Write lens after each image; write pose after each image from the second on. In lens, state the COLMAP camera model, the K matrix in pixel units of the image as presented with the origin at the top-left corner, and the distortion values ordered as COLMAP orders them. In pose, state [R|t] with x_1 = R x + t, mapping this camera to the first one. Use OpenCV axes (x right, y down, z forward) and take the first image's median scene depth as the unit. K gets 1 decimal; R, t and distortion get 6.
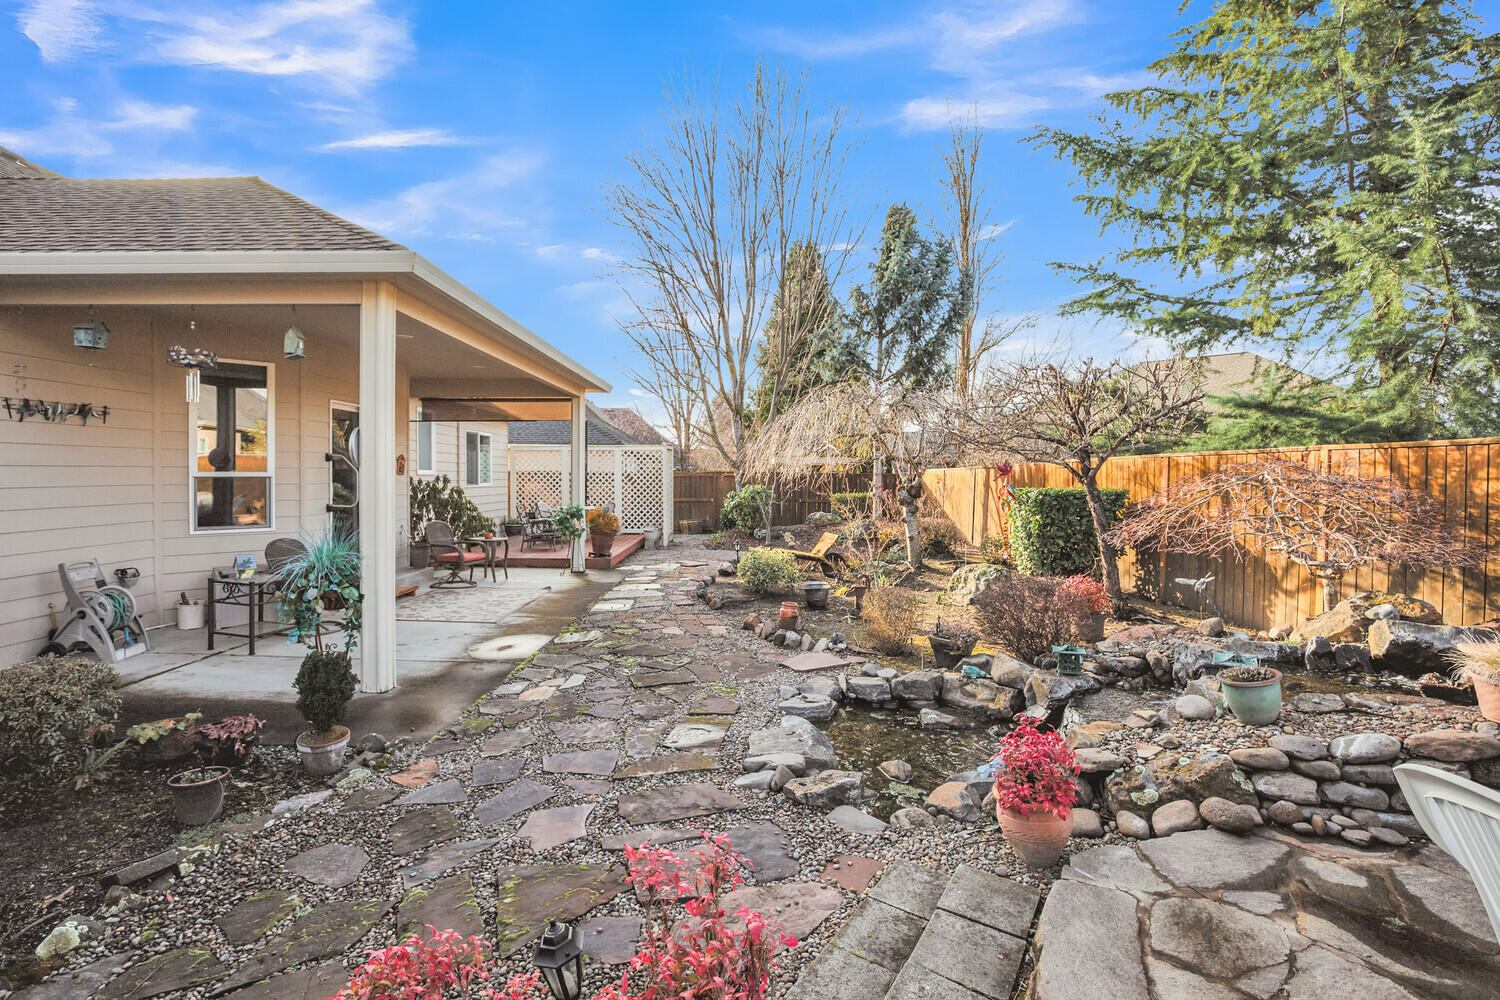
lens RADIAL K [[697.8, 0, 750.7], [0, 697.8, 490.1], [0, 0, 1]] dist [-0.040354, 0.009001]
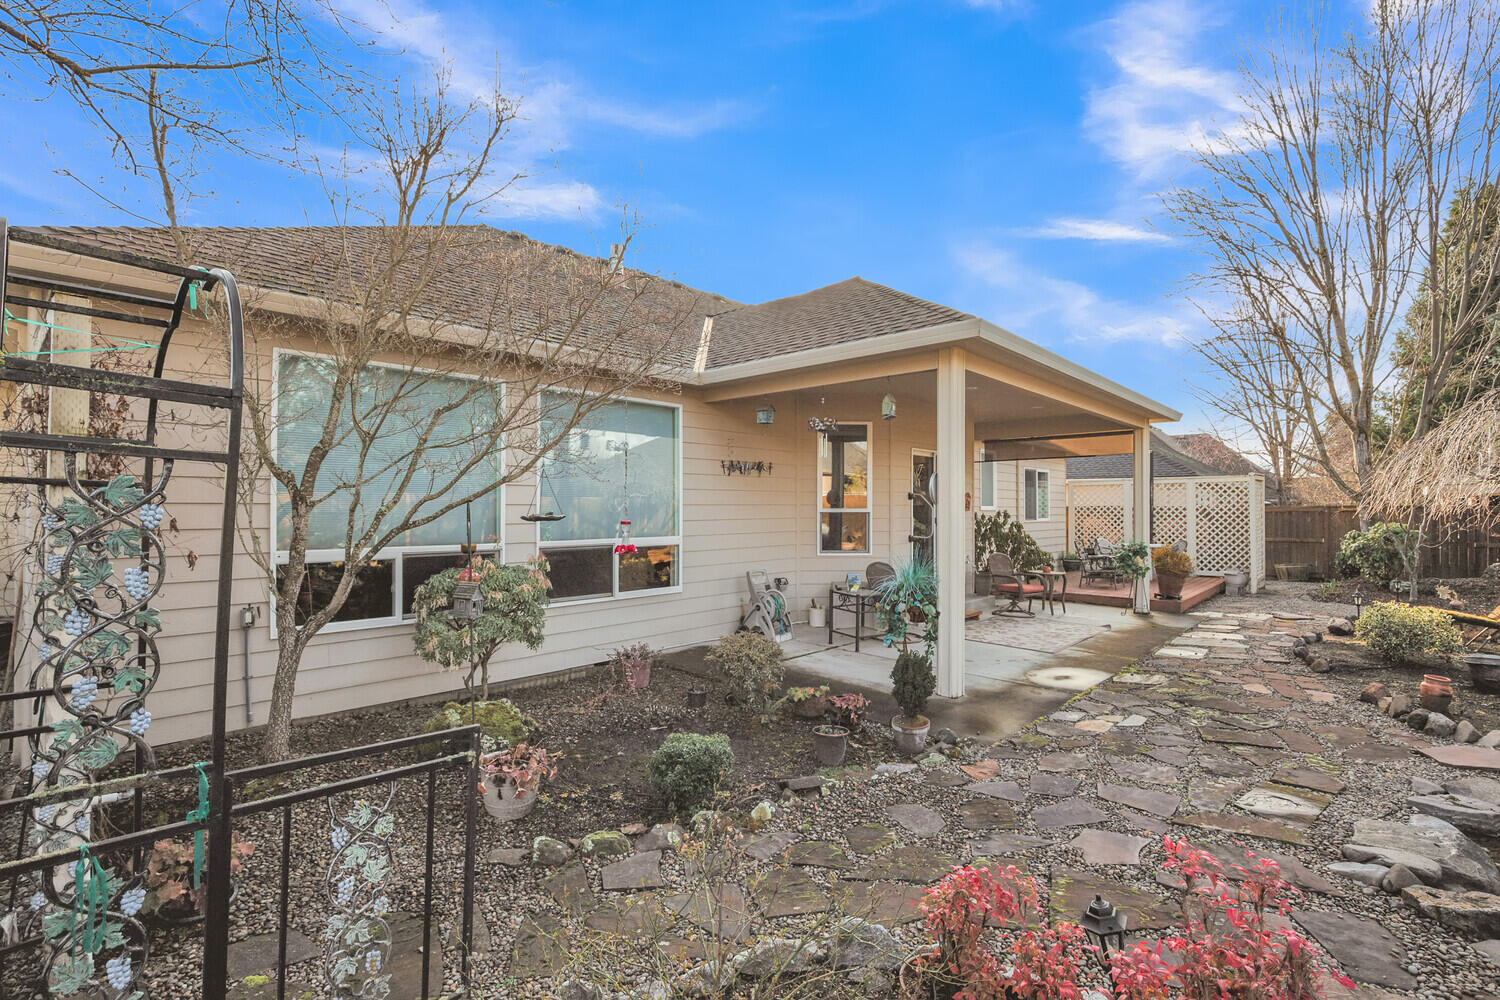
lens RADIAL K [[691.2, 0, 758.4], [0, 691.2, 495.4], [0, 0, 1]] dist [-0.040819, 0.009715]
pose [[0.726198, -0.015245, -0.687317, 0.025007], [-0.014112, 0.999213, -0.037073, -0.000726], [0.687341, 0.036622, 0.725411, -0.069725]]
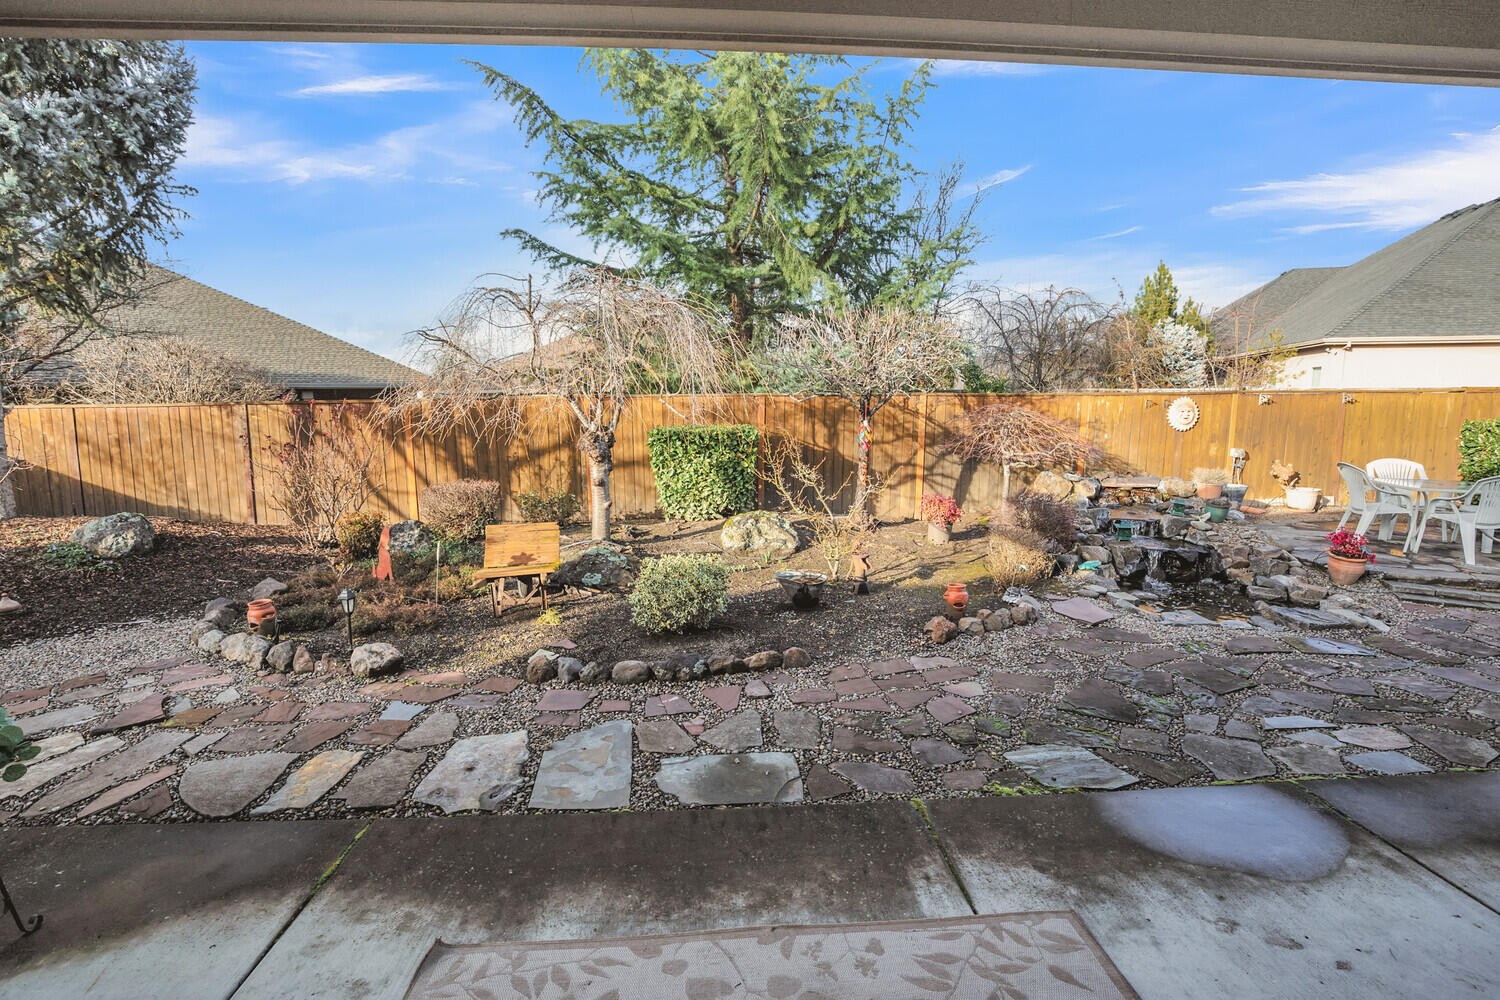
lens RADIAL K [[697.8, 0, 750.7], [0, 697.8, 490.1], [0, 0, 1]] dist [-0.040354, 0.009001]
pose [[-0.049756, -0.135480, 0.989530, -0.818491], [0.025359, 0.990266, 0.136856, -0.072632], [-0.998439, 0.031903, -0.045836, 1.453696]]
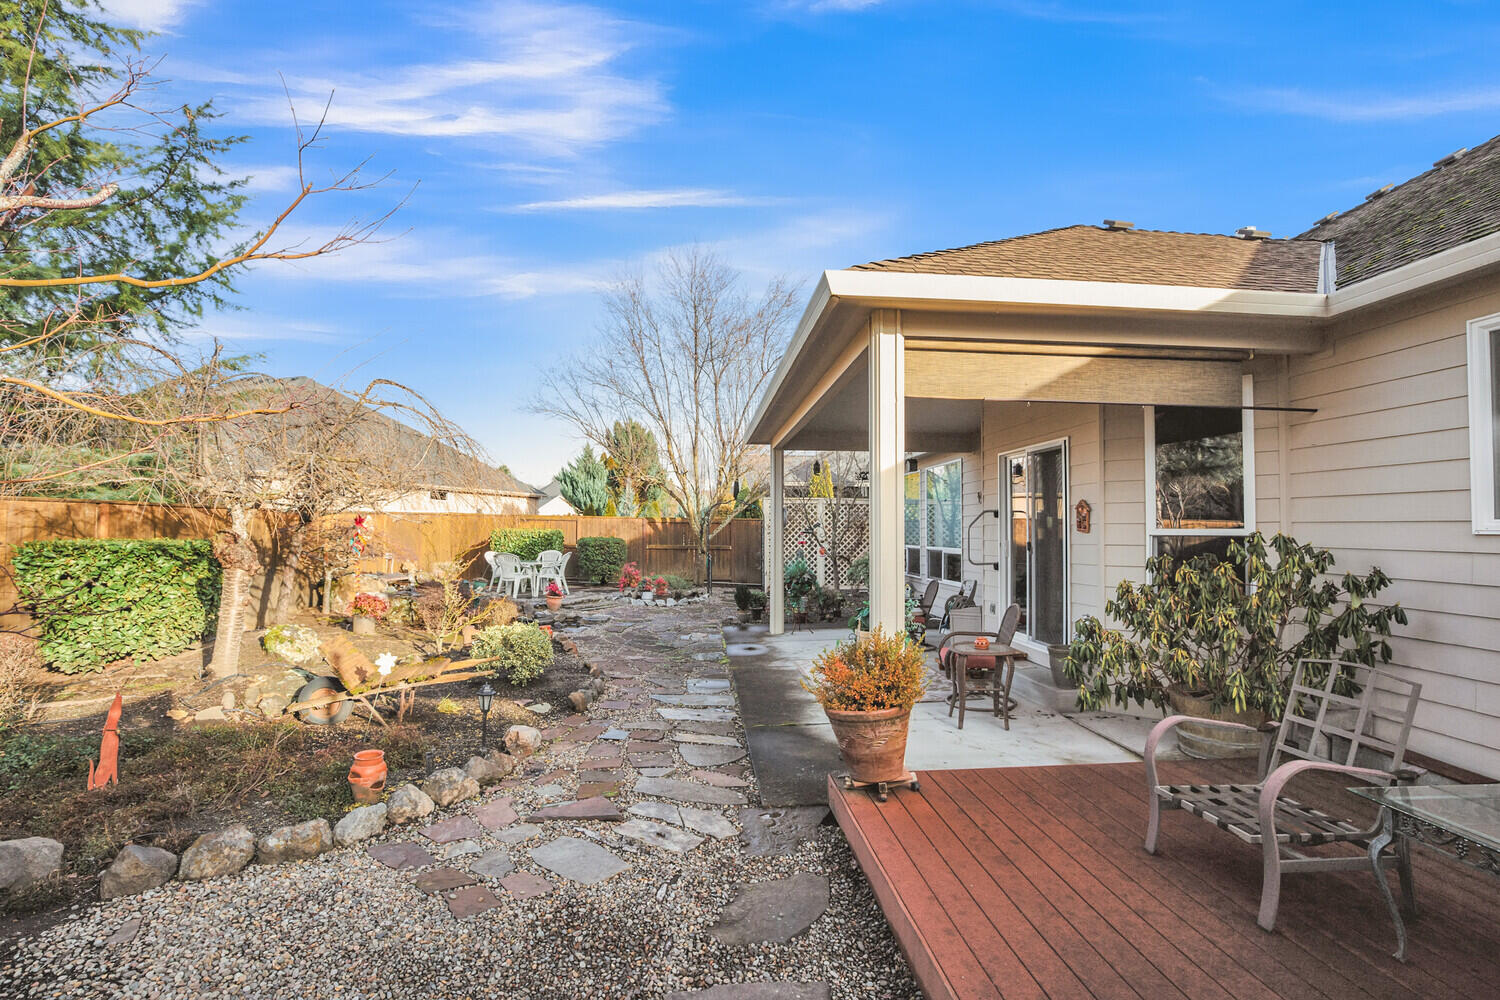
lens RADIAL K [[699.2, 0, 753.4], [0, 699.2, 498.0], [0, 0, 1]] dist [-0.037204, 0.007884]
pose [[-0.997783, -0.013611, -0.065148, -0.279798], [-0.012070, 0.999639, -0.023994, -0.056943], [0.065451, -0.023155, -0.997587, 2.671939]]
